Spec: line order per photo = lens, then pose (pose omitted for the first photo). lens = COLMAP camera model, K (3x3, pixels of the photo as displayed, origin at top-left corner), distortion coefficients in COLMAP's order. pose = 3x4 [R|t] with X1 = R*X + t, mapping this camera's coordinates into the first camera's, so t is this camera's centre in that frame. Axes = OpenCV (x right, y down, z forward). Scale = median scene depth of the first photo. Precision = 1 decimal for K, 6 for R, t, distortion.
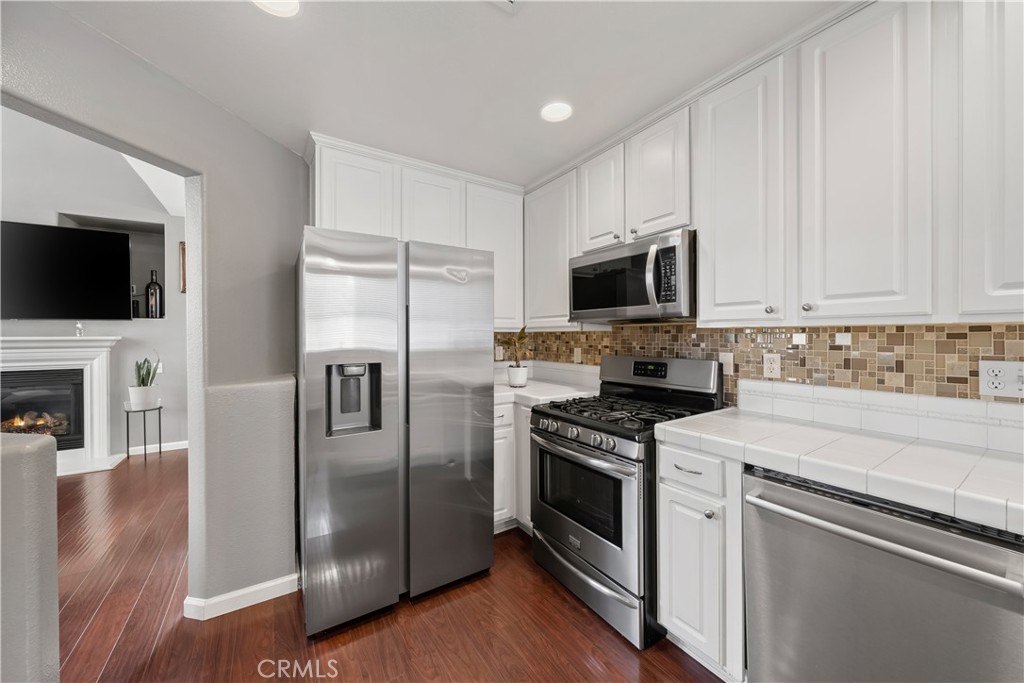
lens RADIAL K [[384.7, 0, 512.7], [0, 384.7, 337.2], [0, 0, 1]] dist [-0.006930, -0.000107]
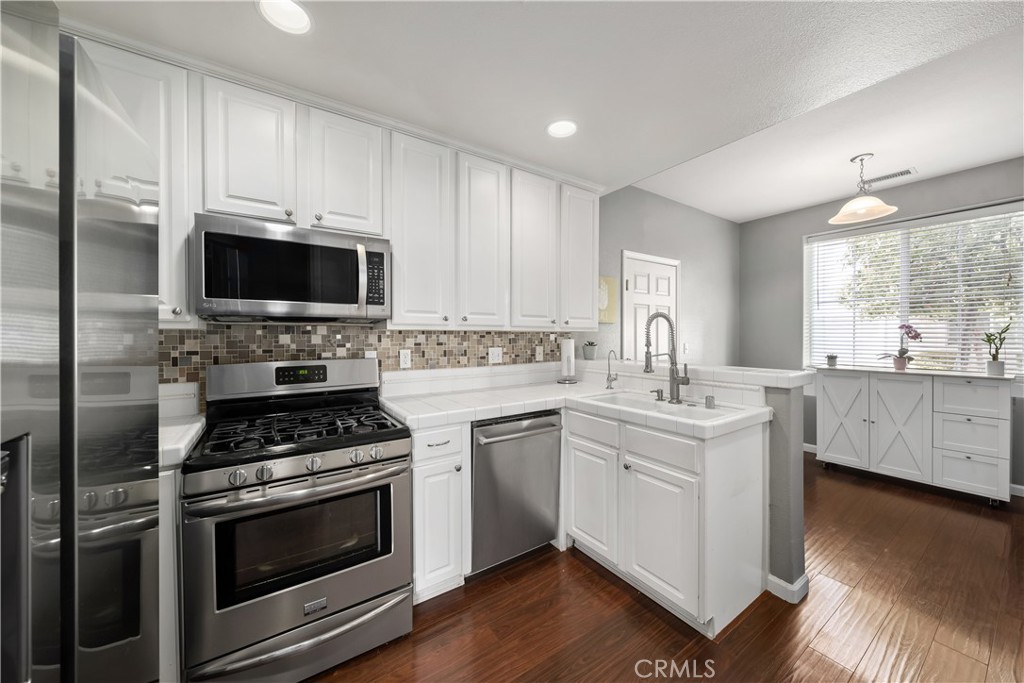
lens RADIAL K [[361.3, 0, 511.7], [0, 361.3, 338.5], [0, 0, 1]] dist [-0.002087, -0.000029]
pose [[-0.021956, -0.004705, 0.999748, -0.606696], [0.006570, 0.999967, 0.004850, 0.000058], [-0.999737, 0.006675, -0.021924, 0.670050]]
